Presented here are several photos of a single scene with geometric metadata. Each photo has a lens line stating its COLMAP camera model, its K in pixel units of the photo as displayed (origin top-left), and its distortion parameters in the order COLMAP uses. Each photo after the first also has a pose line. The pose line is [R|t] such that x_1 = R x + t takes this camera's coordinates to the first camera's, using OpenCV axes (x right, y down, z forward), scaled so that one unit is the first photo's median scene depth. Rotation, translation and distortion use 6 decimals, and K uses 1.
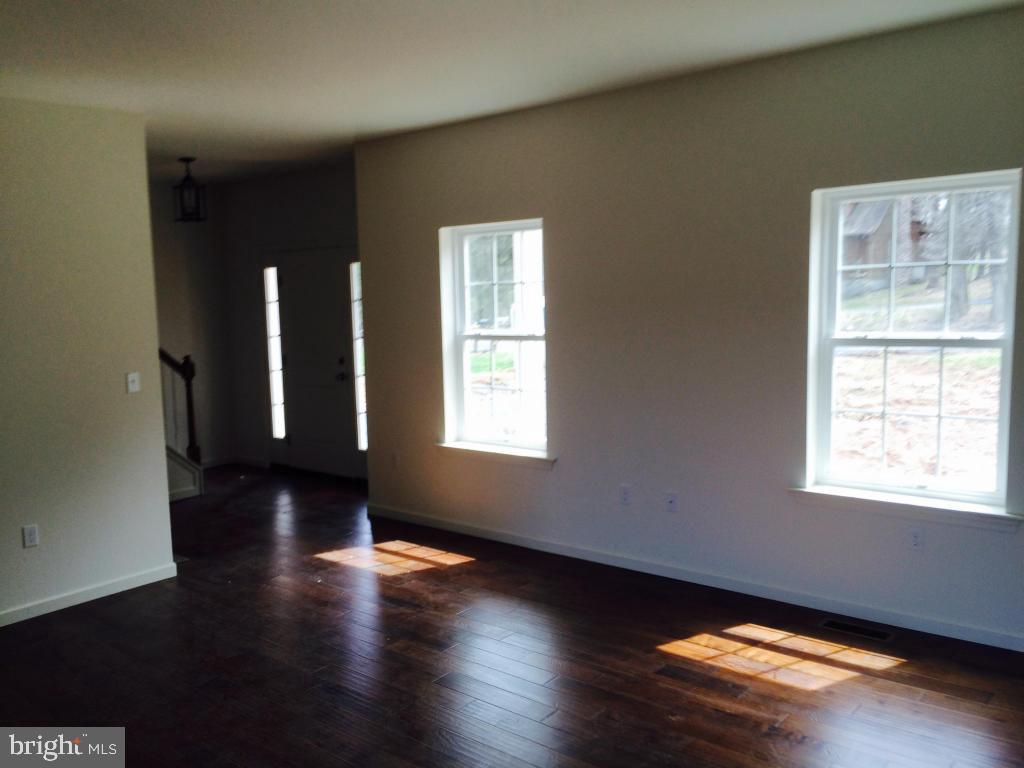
lens RADIAL K [[871.9, 0, 508.4], [0, 871.9, 380.3], [0, 0, 1]] dist [0.039396, 0.005325]
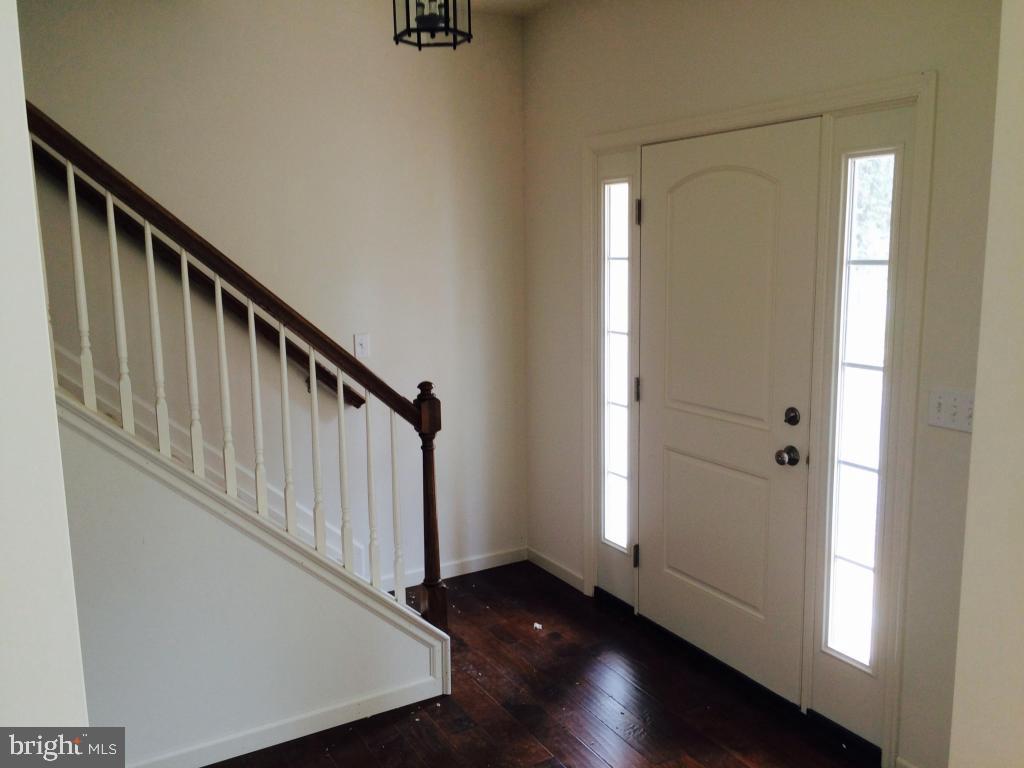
lens RADIAL K [[871.9, 0, 508.4], [0, 871.9, 380.3], [0, 0, 1]] dist [0.039396, 0.005325]
pose [[0.939203, 0.070351, -0.336078, -0.186536], [-0.044224, 0.995418, 0.084782, -0.067426], [0.340503, -0.064765, 0.938010, 0.617440]]
